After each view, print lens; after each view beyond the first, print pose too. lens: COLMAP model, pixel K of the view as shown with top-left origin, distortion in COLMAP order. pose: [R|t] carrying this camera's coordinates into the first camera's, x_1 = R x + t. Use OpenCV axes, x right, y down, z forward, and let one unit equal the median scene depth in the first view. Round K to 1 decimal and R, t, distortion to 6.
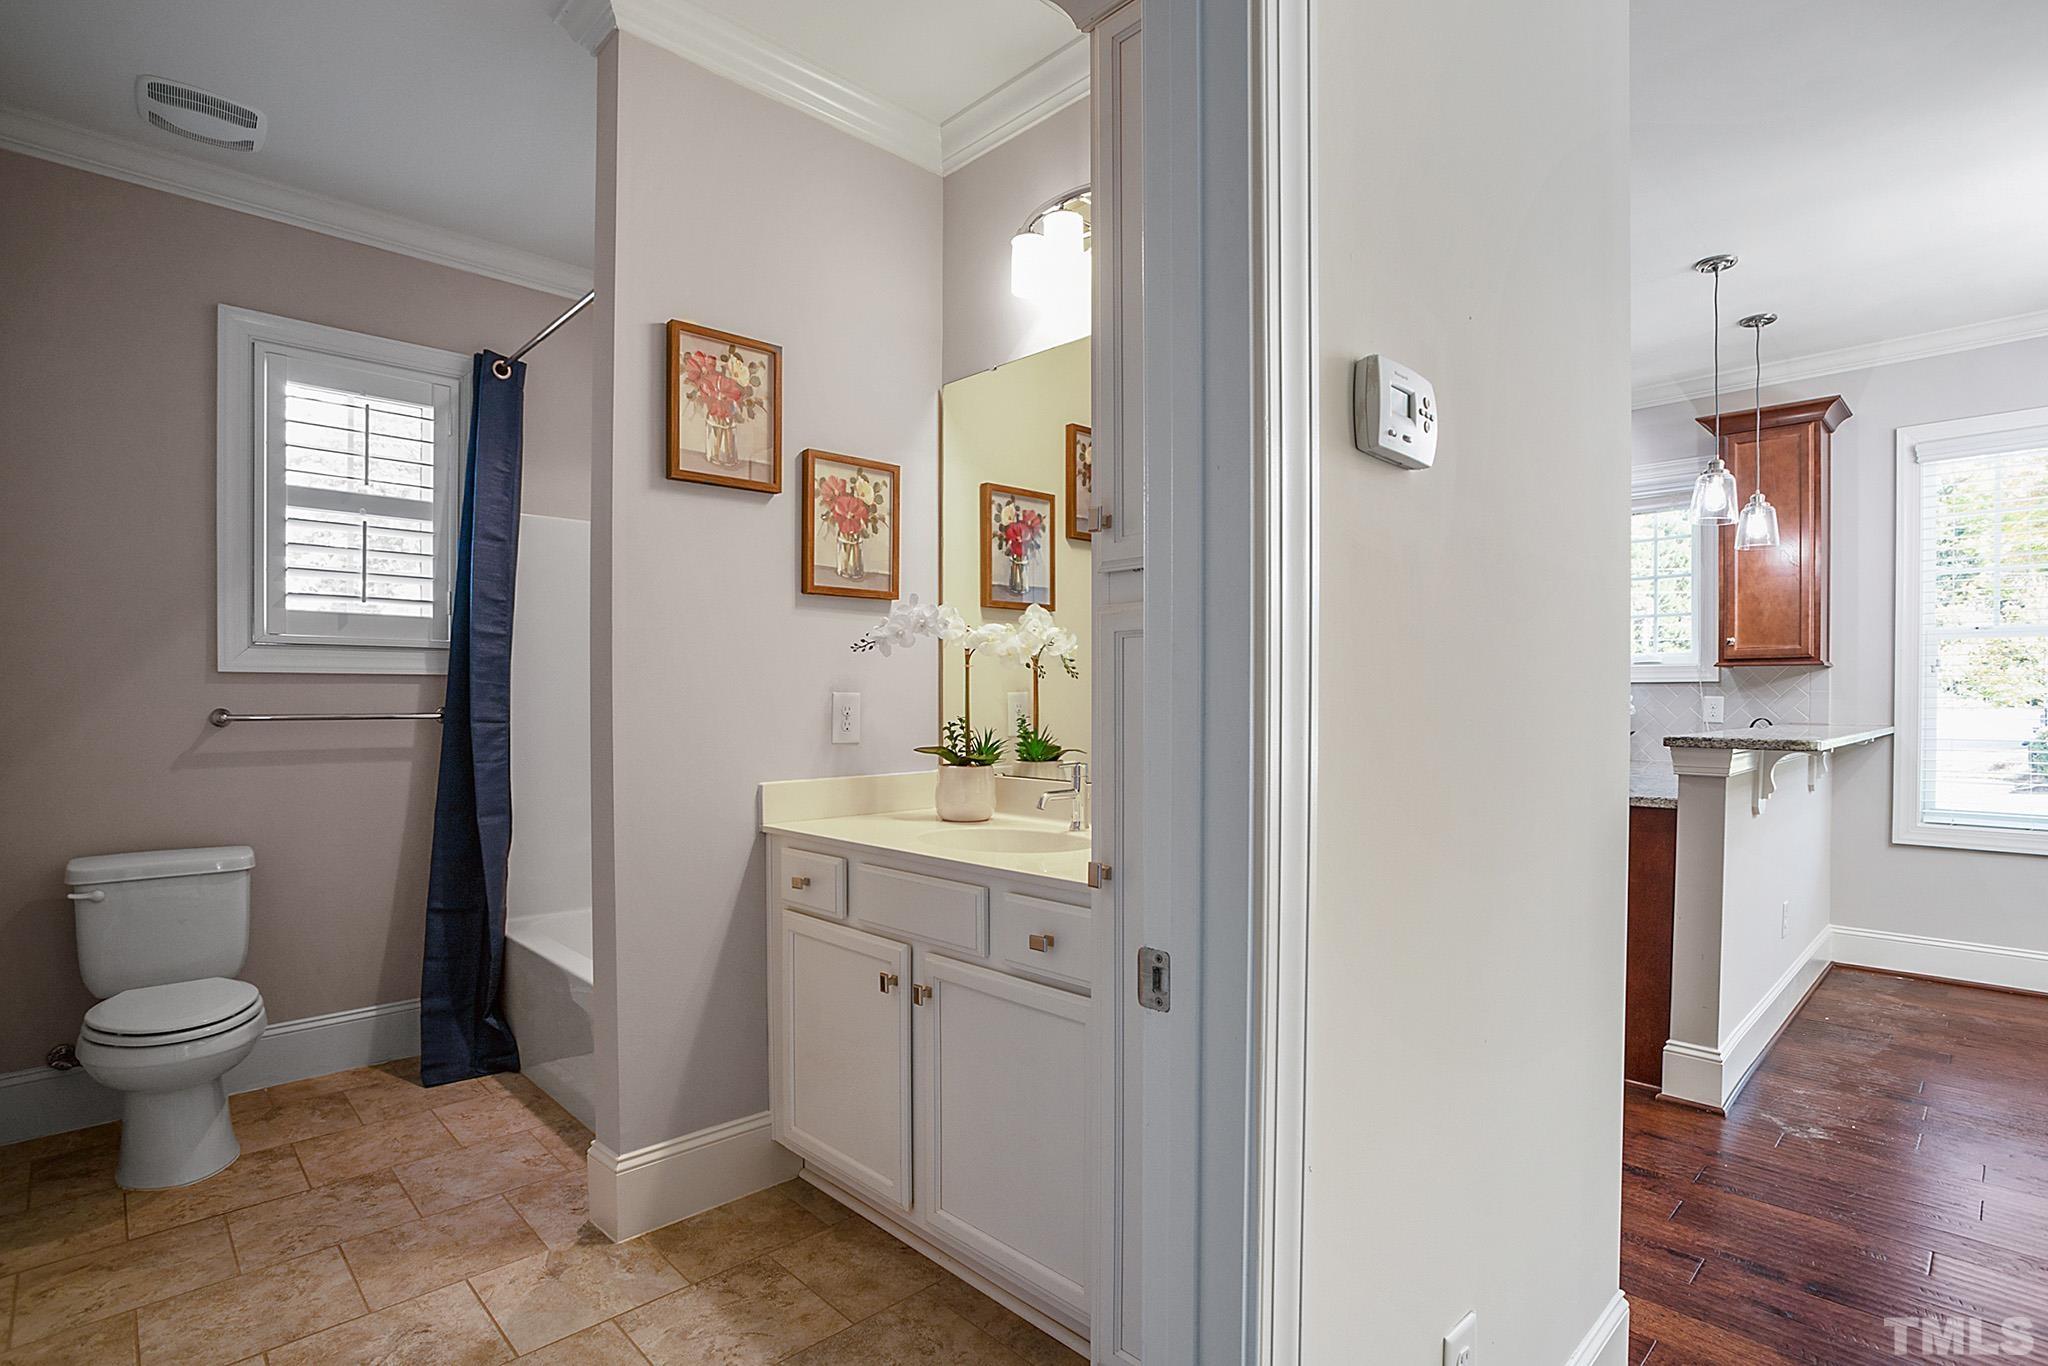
lens RADIAL K [[1004.6, 0, 1027.5], [0, 1004.6, 707.6], [0, 0, 1]] dist [-0.068522, 0.032447]
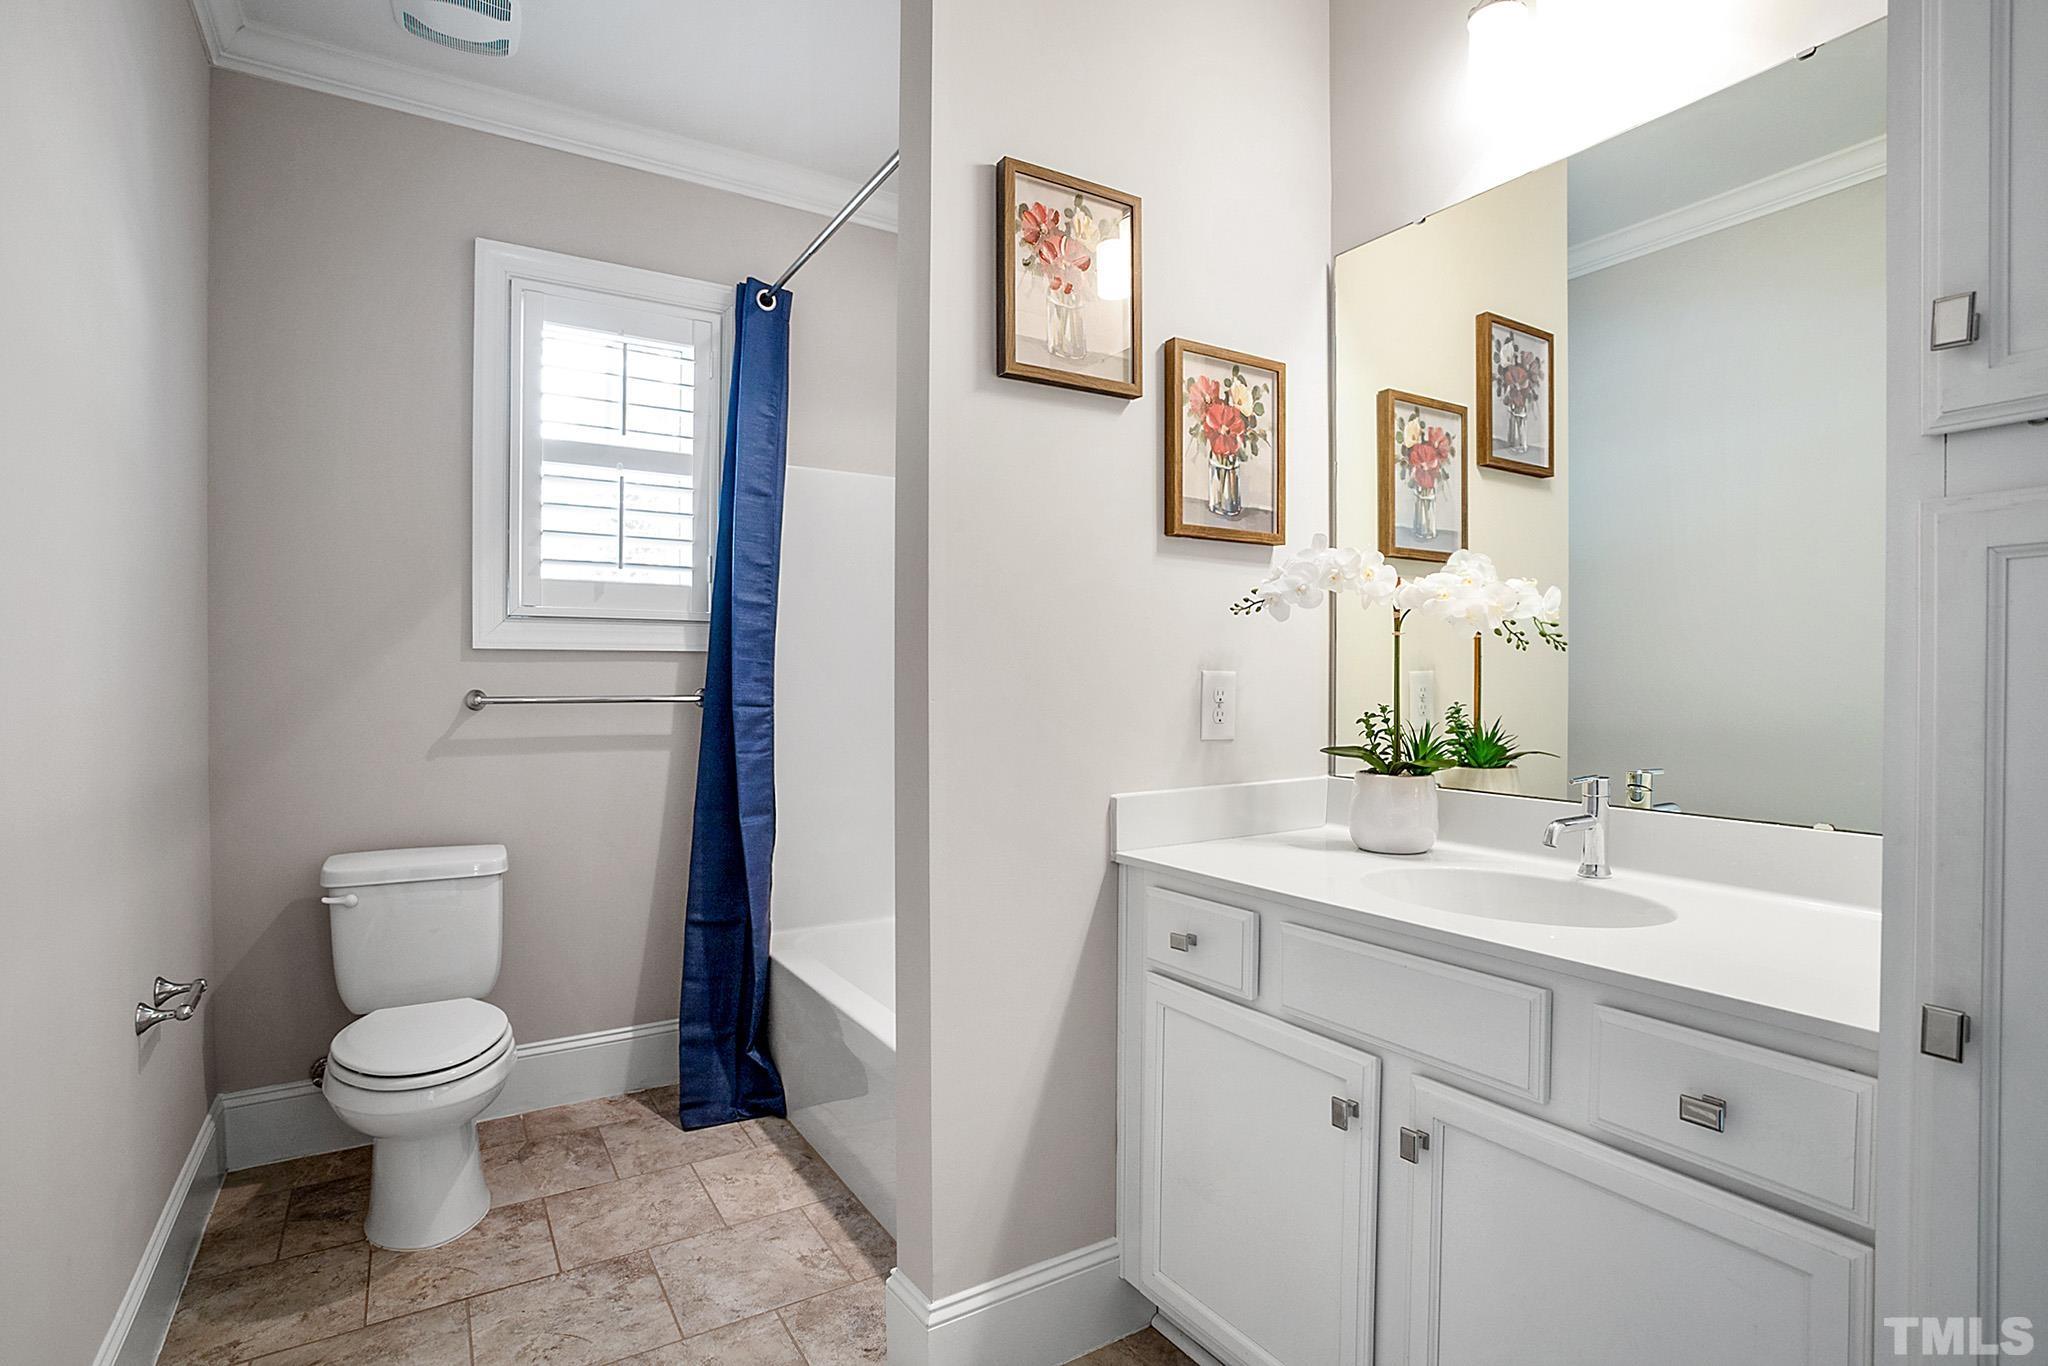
lens RADIAL K [[1009.2, 0, 1029.2], [0, 1009.2, 689.8], [0, 0, 1]] dist [-0.075602, 0.037139]
pose [[0.977584, 0.003340, -0.210519, -0.157693], [-0.003042, 0.999994, 0.001740, -0.002512], [0.210523, -0.001061, 0.977588, 0.245110]]
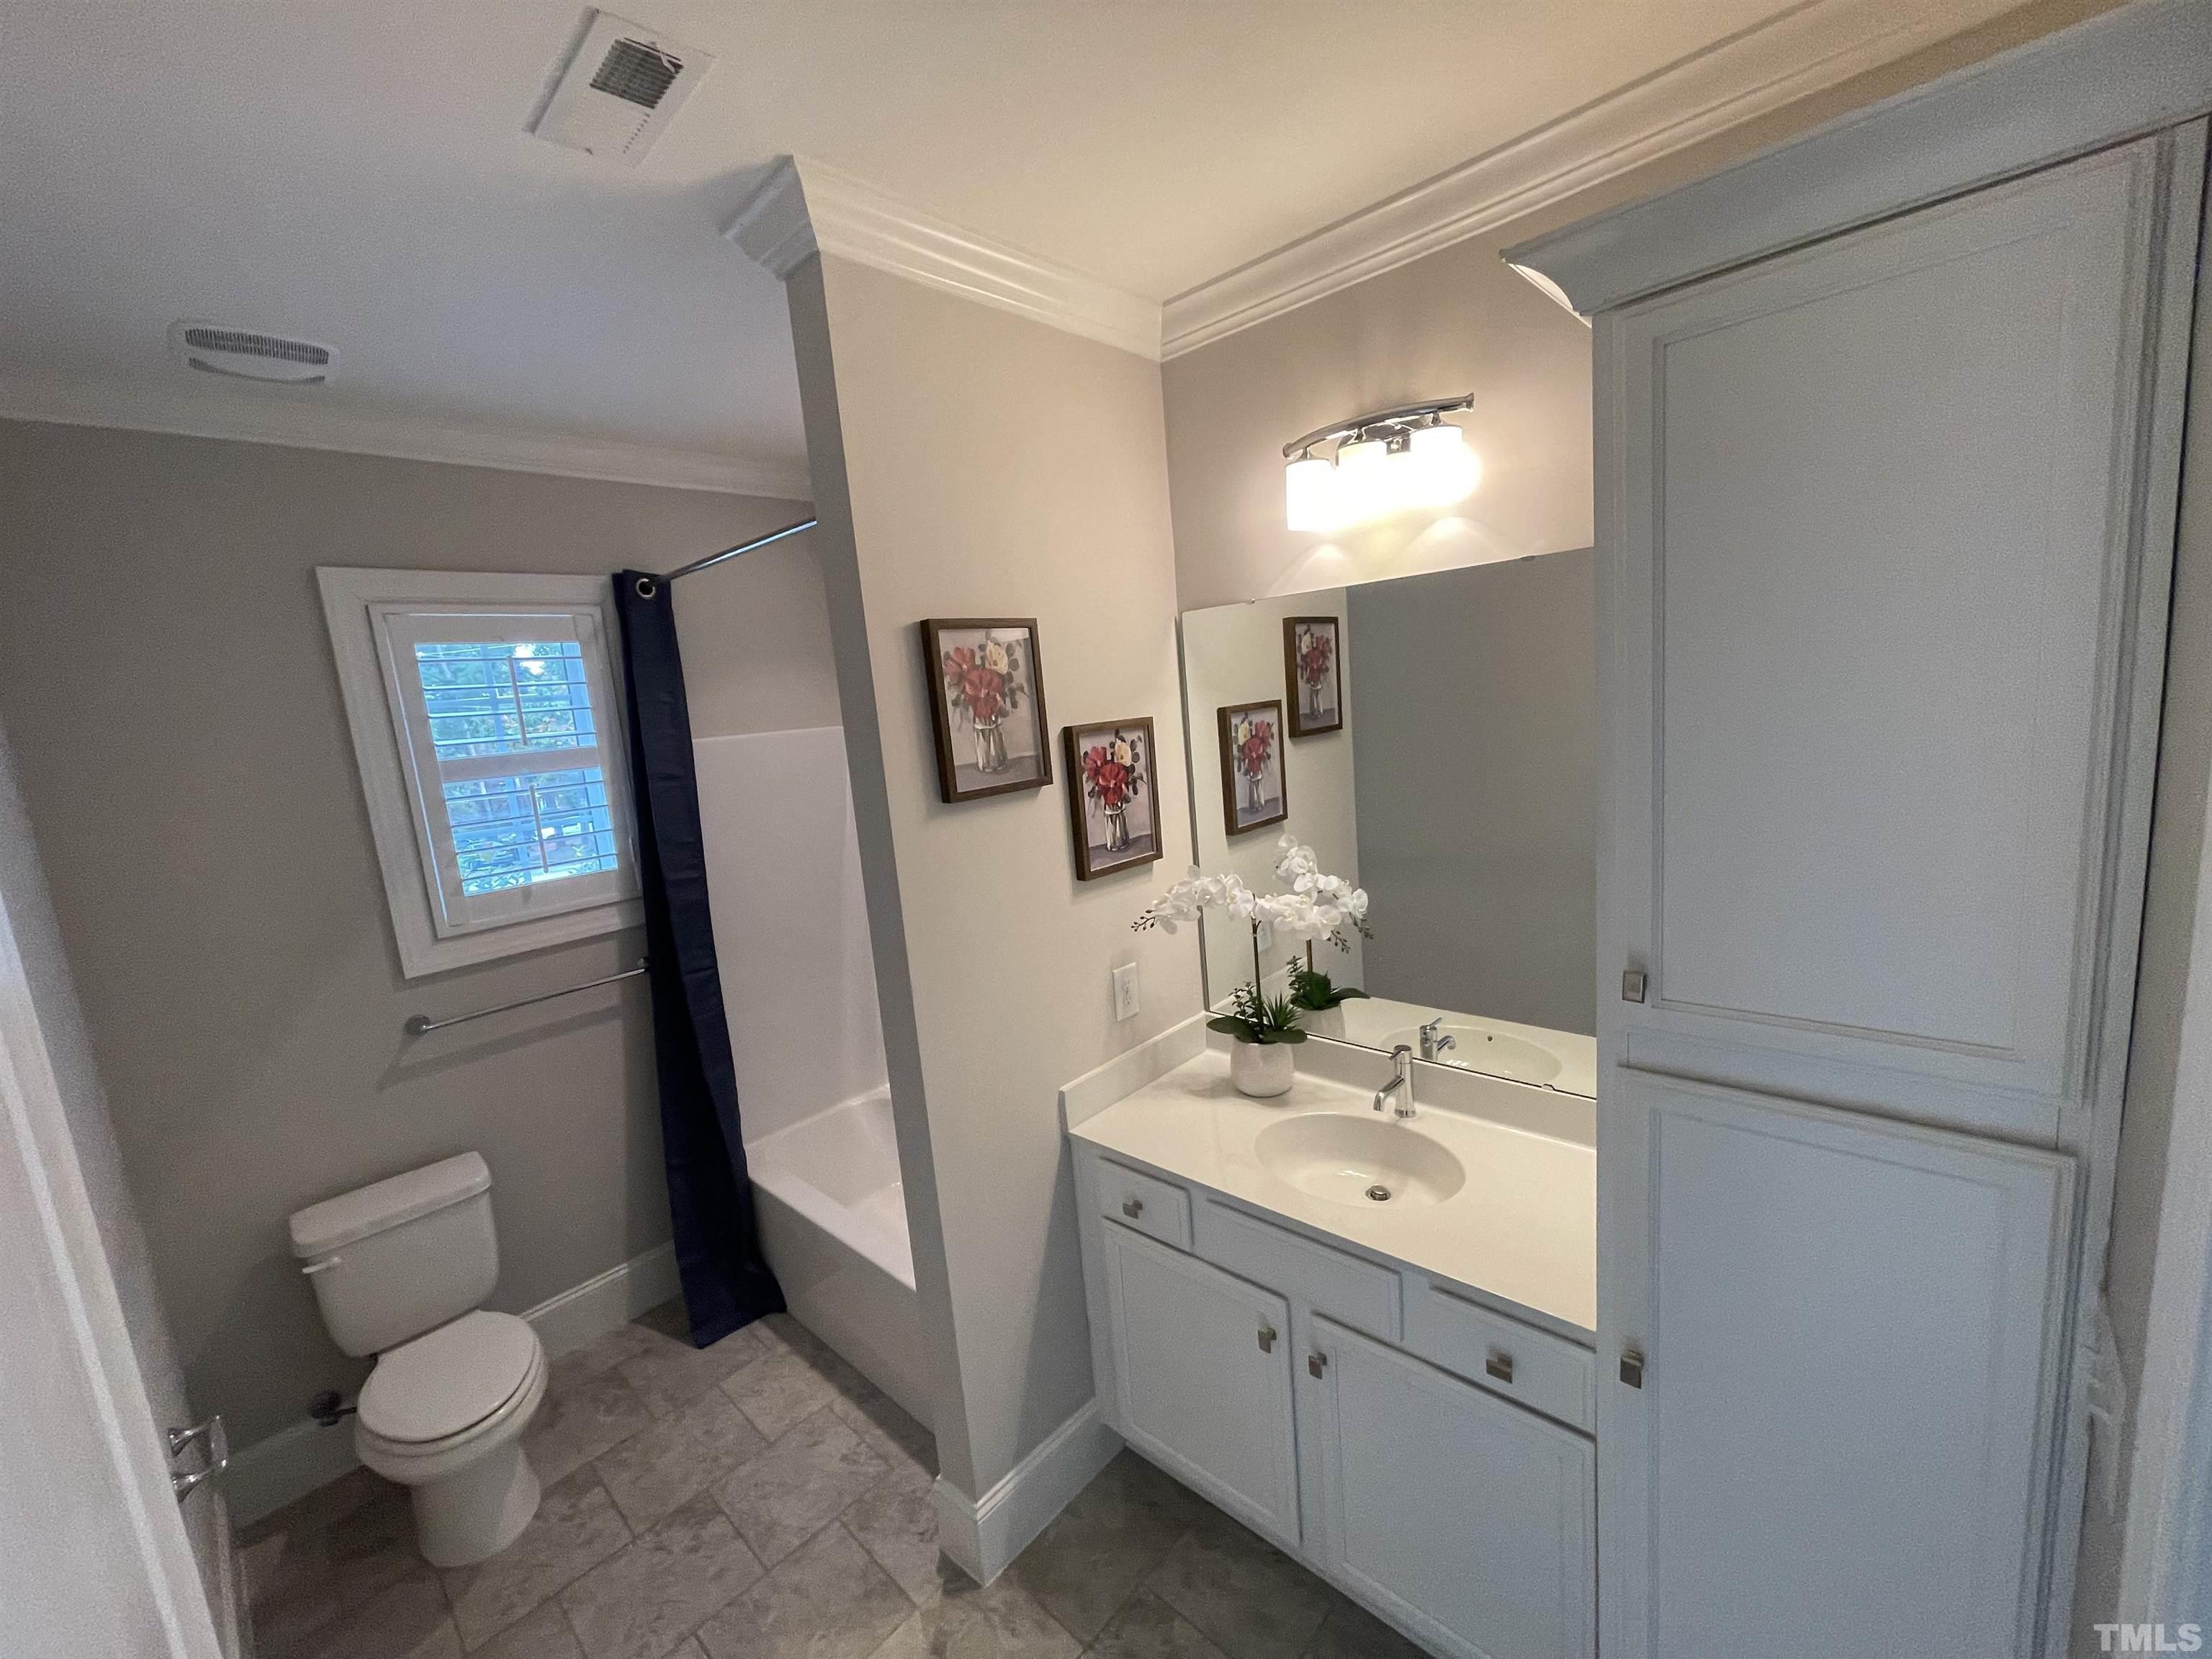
lens RADIAL K [[887.2, 0, 1101.1], [0, 887.2, 837.3], [0, 0, 1]] dist [0.001518, 0.000248]
pose [[0.994971, -0.095190, 0.031185, -0.212602], [0.089848, 0.985742, 0.142269, -0.254111], [-0.044283, -0.138752, 0.989337, 0.177617]]
